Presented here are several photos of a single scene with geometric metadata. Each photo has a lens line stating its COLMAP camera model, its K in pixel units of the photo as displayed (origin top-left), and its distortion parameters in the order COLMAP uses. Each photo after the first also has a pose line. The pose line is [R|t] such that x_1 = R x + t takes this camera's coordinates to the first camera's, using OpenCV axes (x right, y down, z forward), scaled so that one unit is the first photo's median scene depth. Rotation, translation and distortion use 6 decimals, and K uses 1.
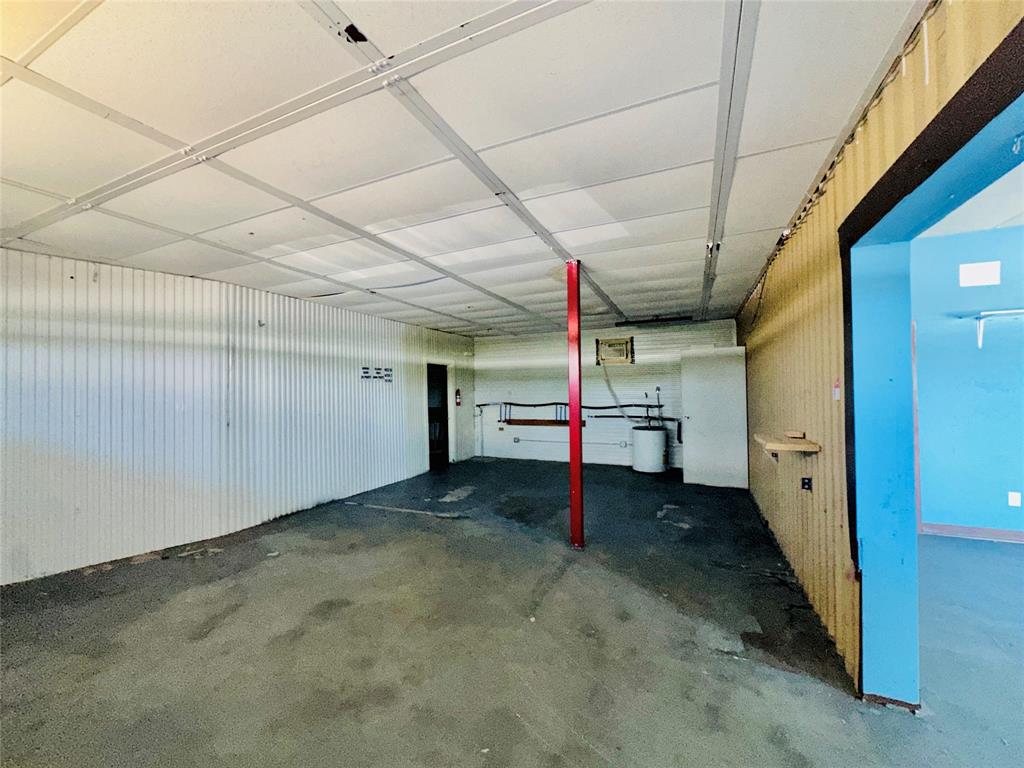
lens RADIAL K [[407.4, 0, 512.0], [0, 407.4, 384.0], [0, 0, 1]] dist [-0.001633, 0.000130]
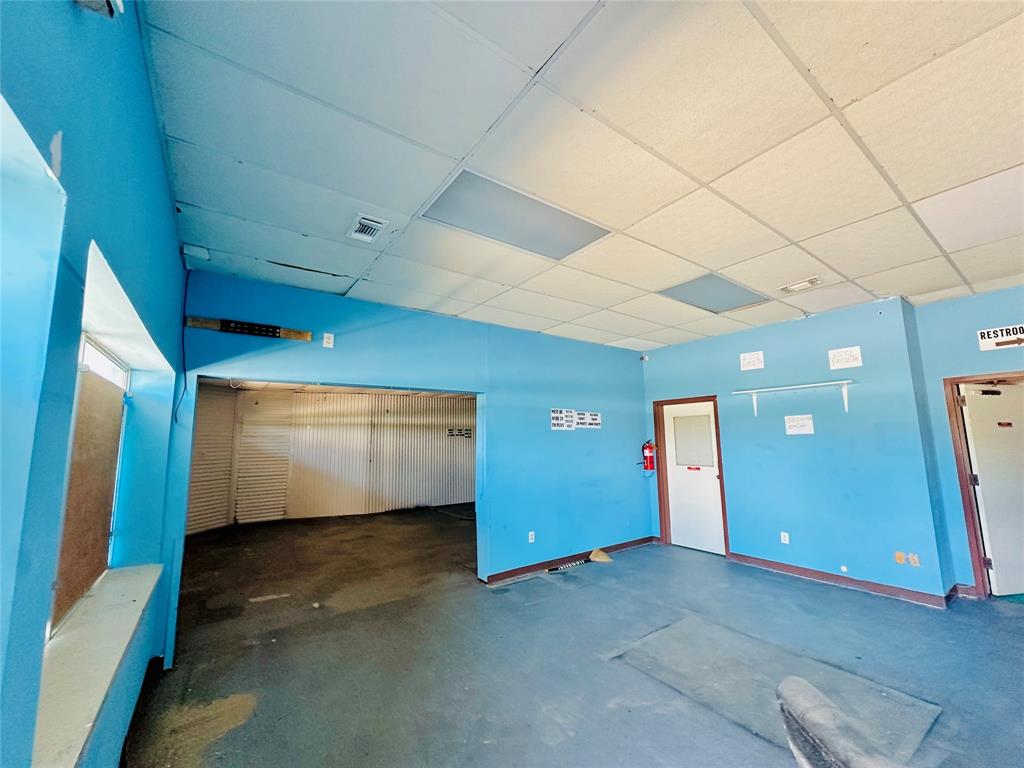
lens RADIAL K [[407.4, 0, 512.0], [0, 407.4, 384.0], [0, 0, 1]] dist [-0.001633, 0.000130]
pose [[0.863702, -0.065964, -0.499667, 0.907329], [0.010922, 0.993615, -0.112294, -0.045048], [0.503884, 0.091531, 0.858908, -0.426881]]
